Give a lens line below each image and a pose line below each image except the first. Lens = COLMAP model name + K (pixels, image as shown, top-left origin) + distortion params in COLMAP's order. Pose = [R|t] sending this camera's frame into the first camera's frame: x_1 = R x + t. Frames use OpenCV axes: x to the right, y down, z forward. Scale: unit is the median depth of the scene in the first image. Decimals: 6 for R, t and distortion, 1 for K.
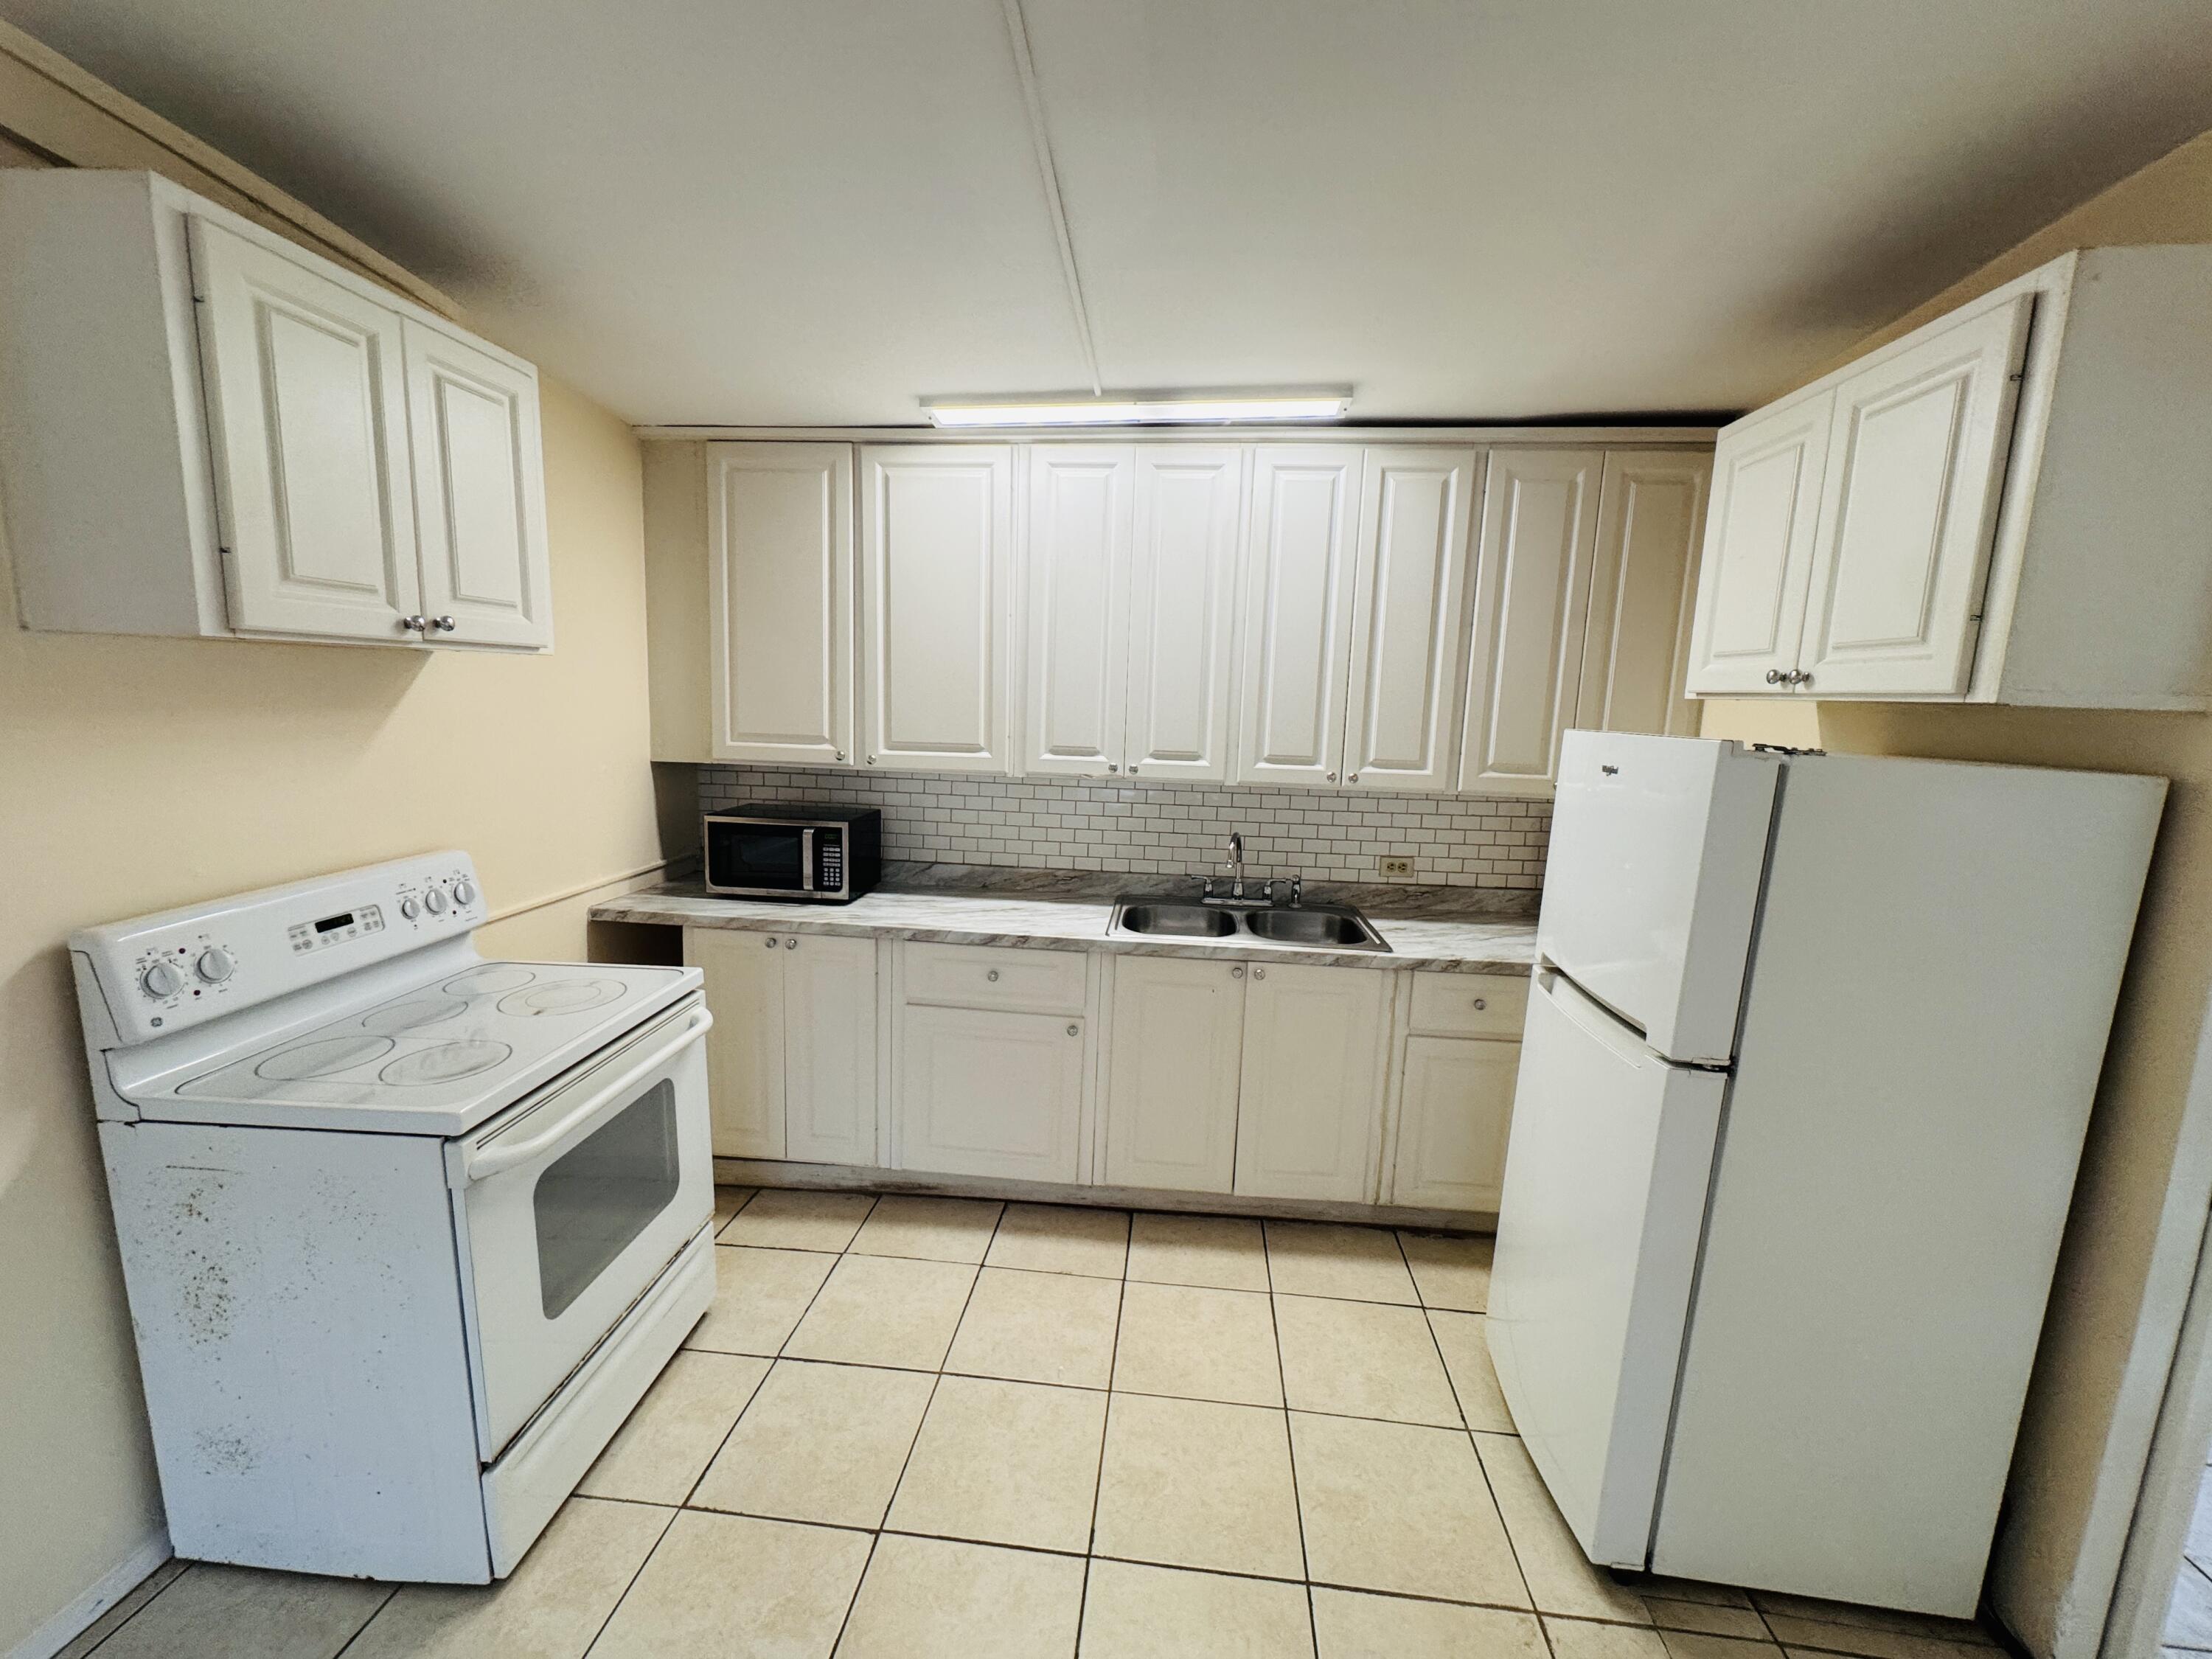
lens RADIAL K [[881.0, 0, 1105.7], [0, 881.0, 829.0], [0, 0, 1]] dist [-0.002063, 0.001277]
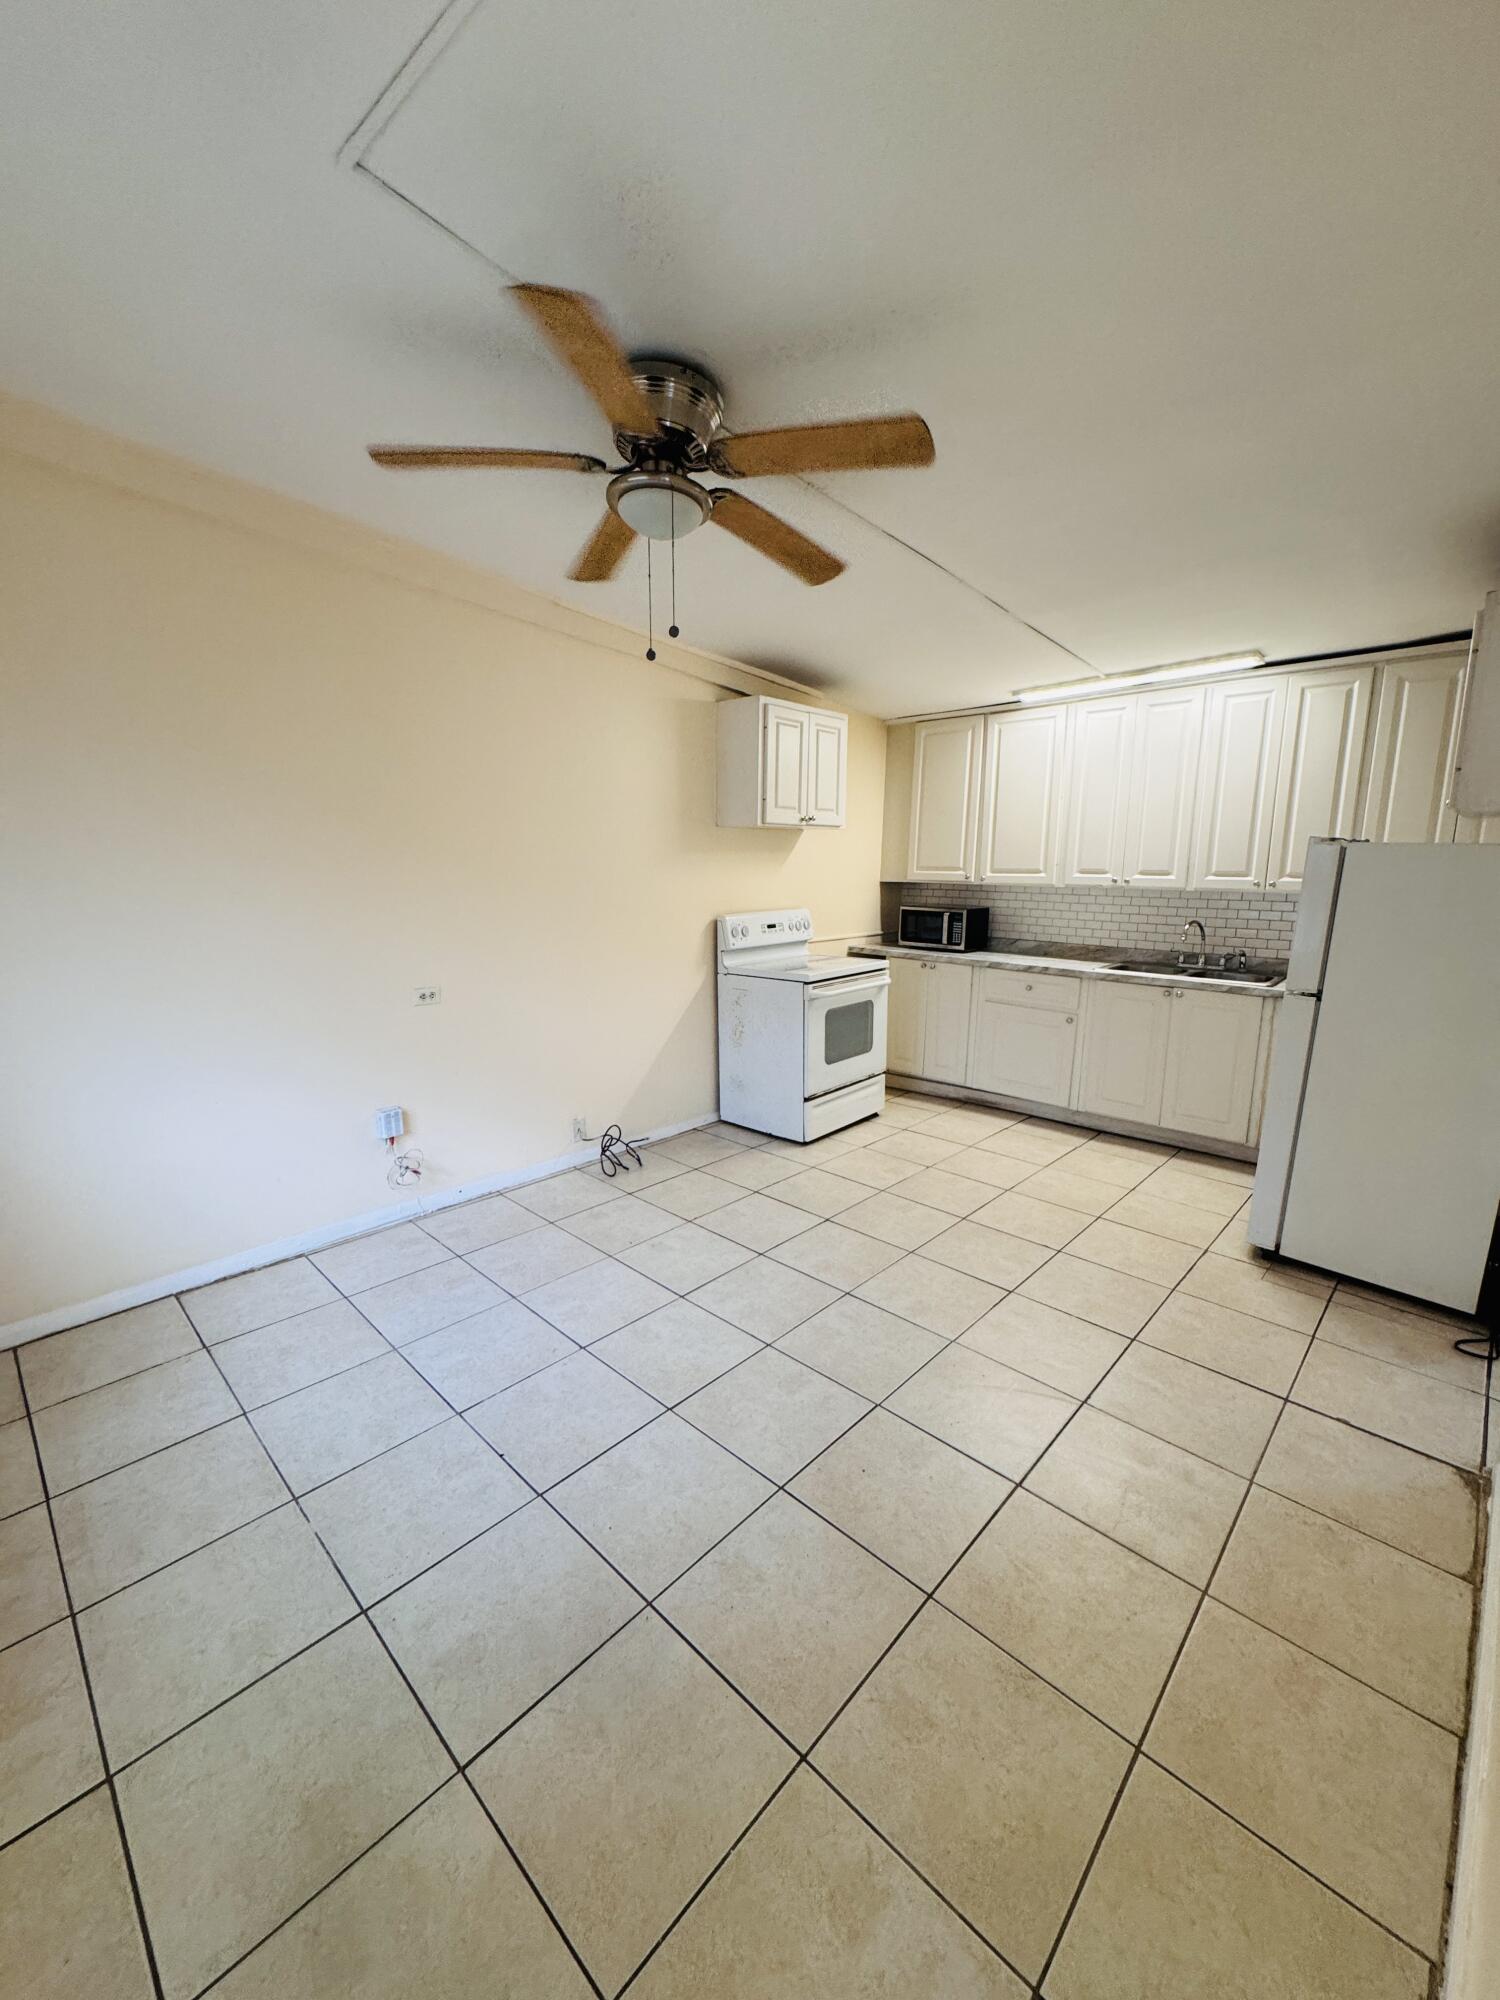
lens RADIAL K [[796.6, 0, 749.3], [0, 796.6, 1001.9], [0, 0, 1]] dist [-0.002063, 0.001277]
pose [[0.791181, 0.080455, -0.606266, 0.452970], [-0.073436, 0.996635, 0.036424, 0.182270], [0.607157, 0.015703, 0.794427, -0.759300]]
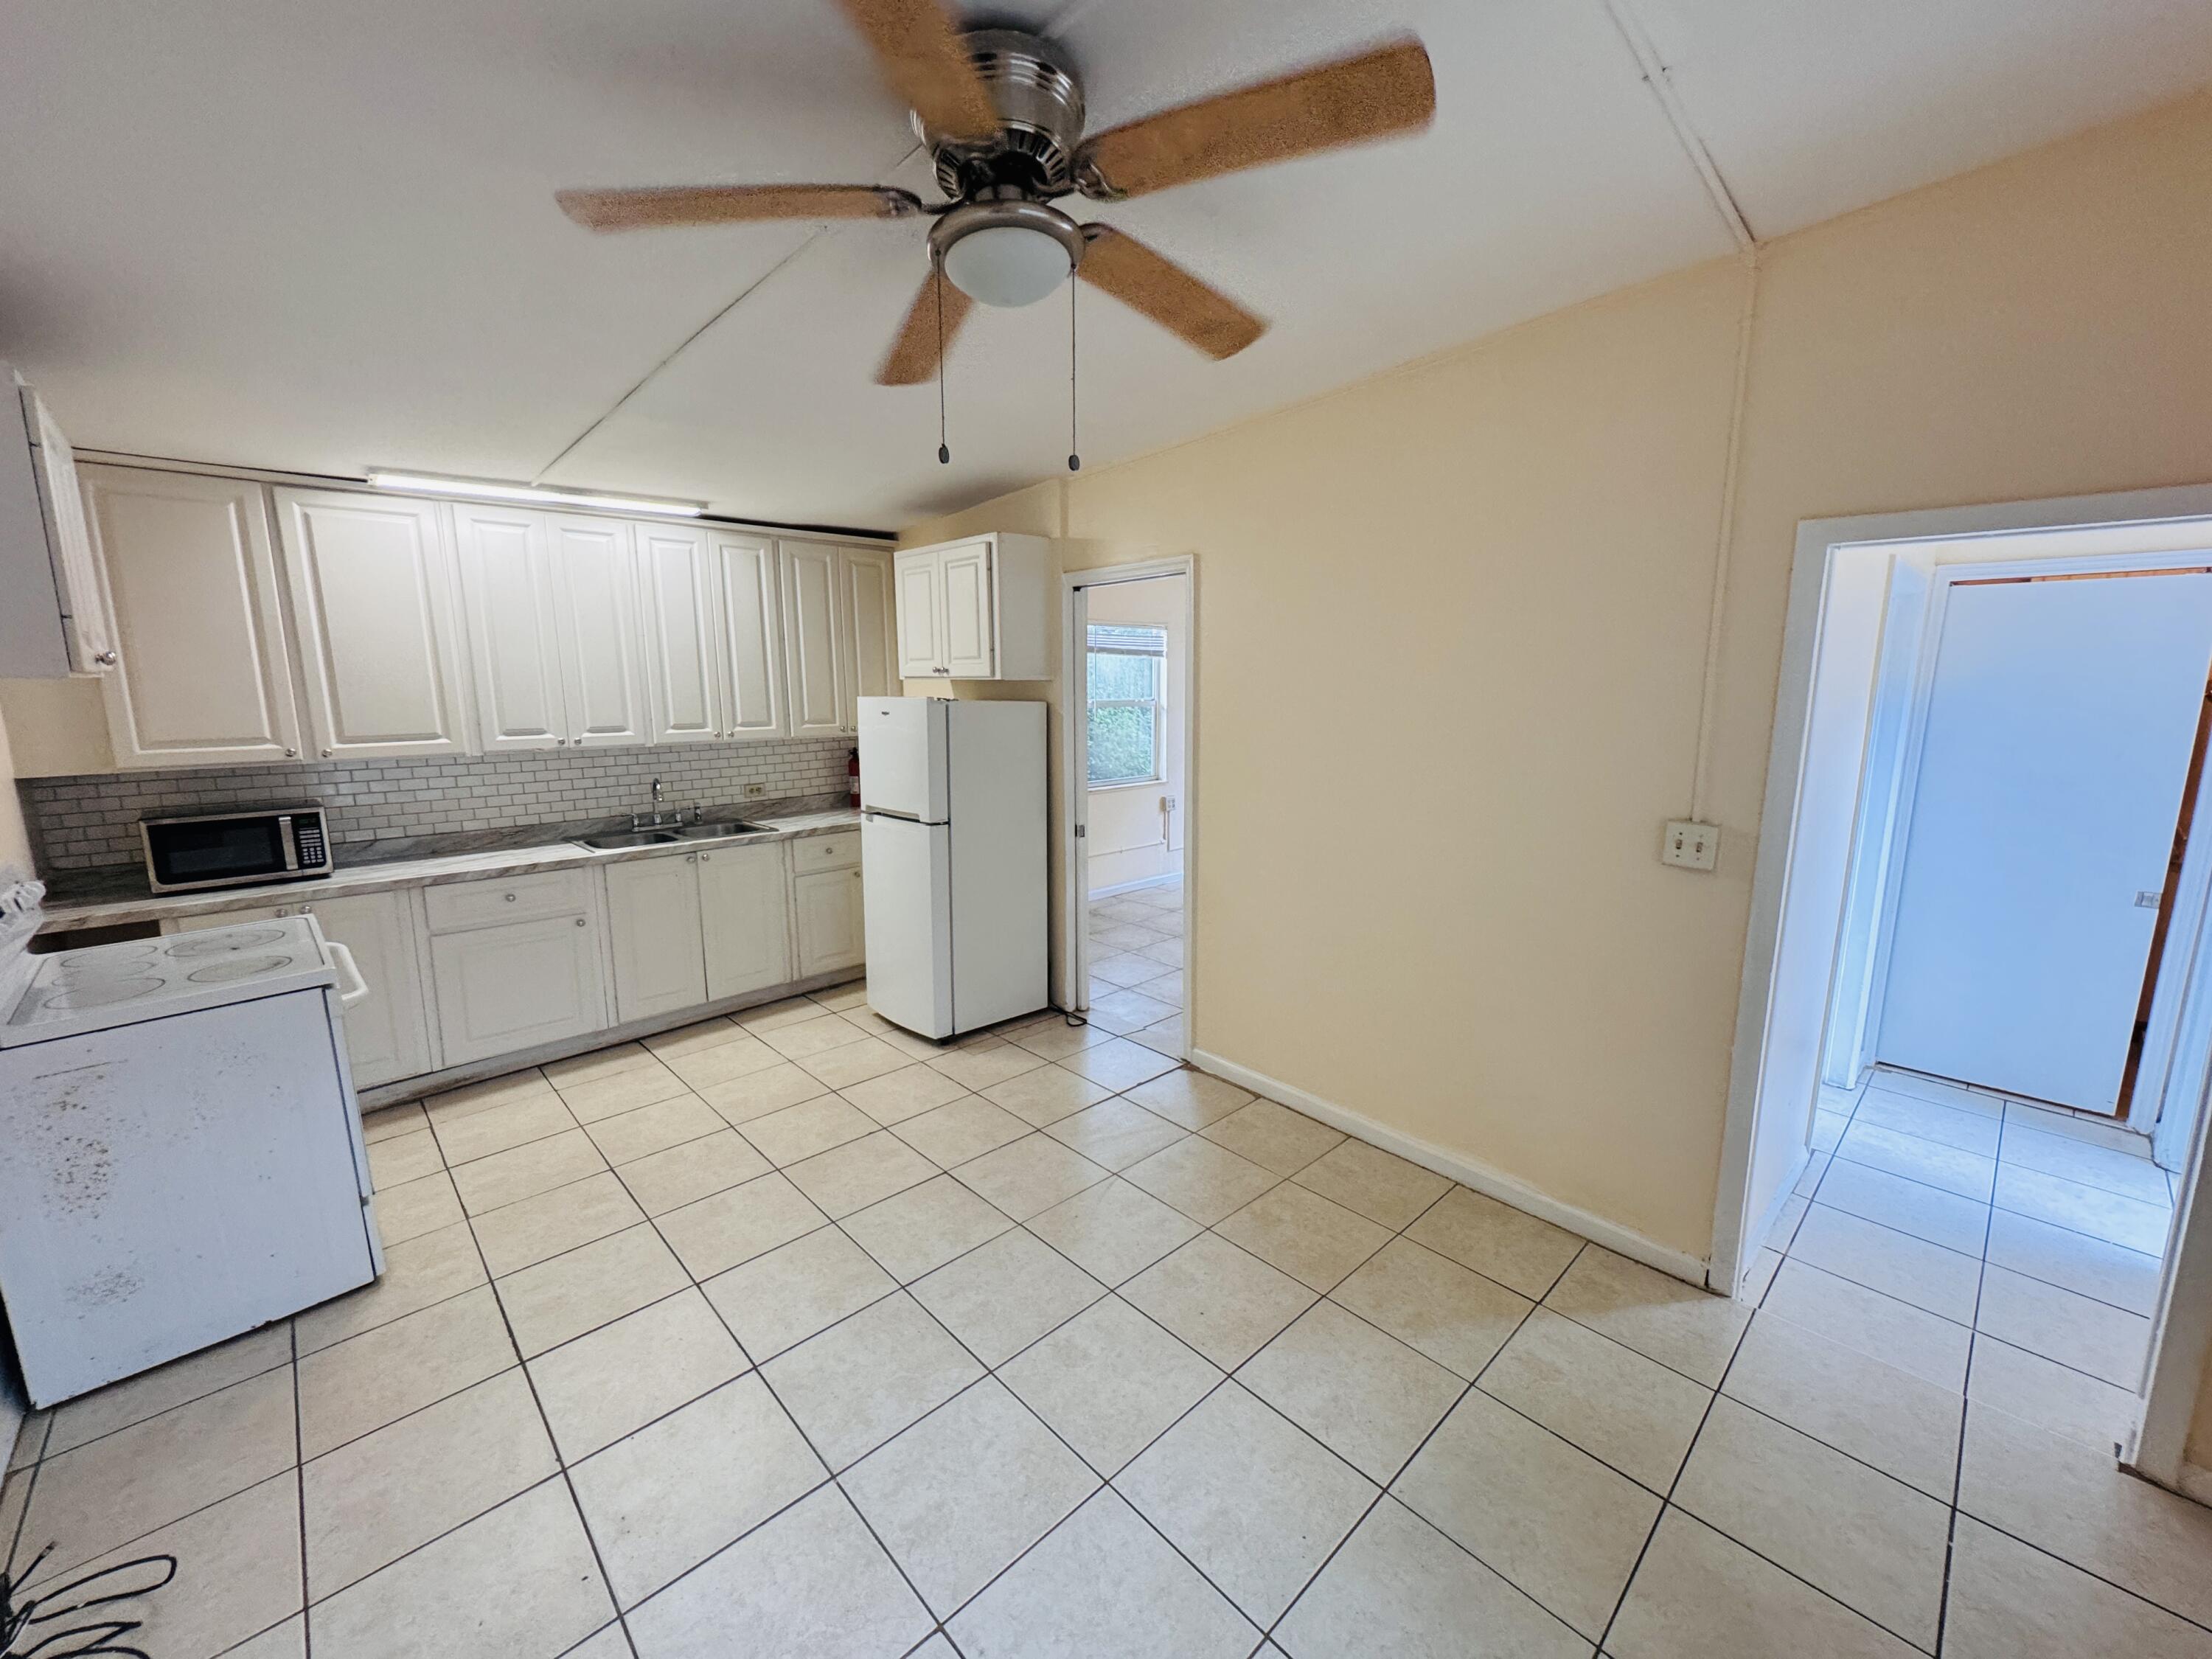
lens RADIAL K [[881.0, 0, 1104.4], [0, 881.0, 829.8], [0, 0, 1]] dist [-0.002063, 0.001277]
pose [[0.652362, -0.161552, 0.740490, -0.535569], [0.140980, 0.985833, 0.090877, 0.069462], [-0.744680, 0.045110, 0.665895, -0.624901]]
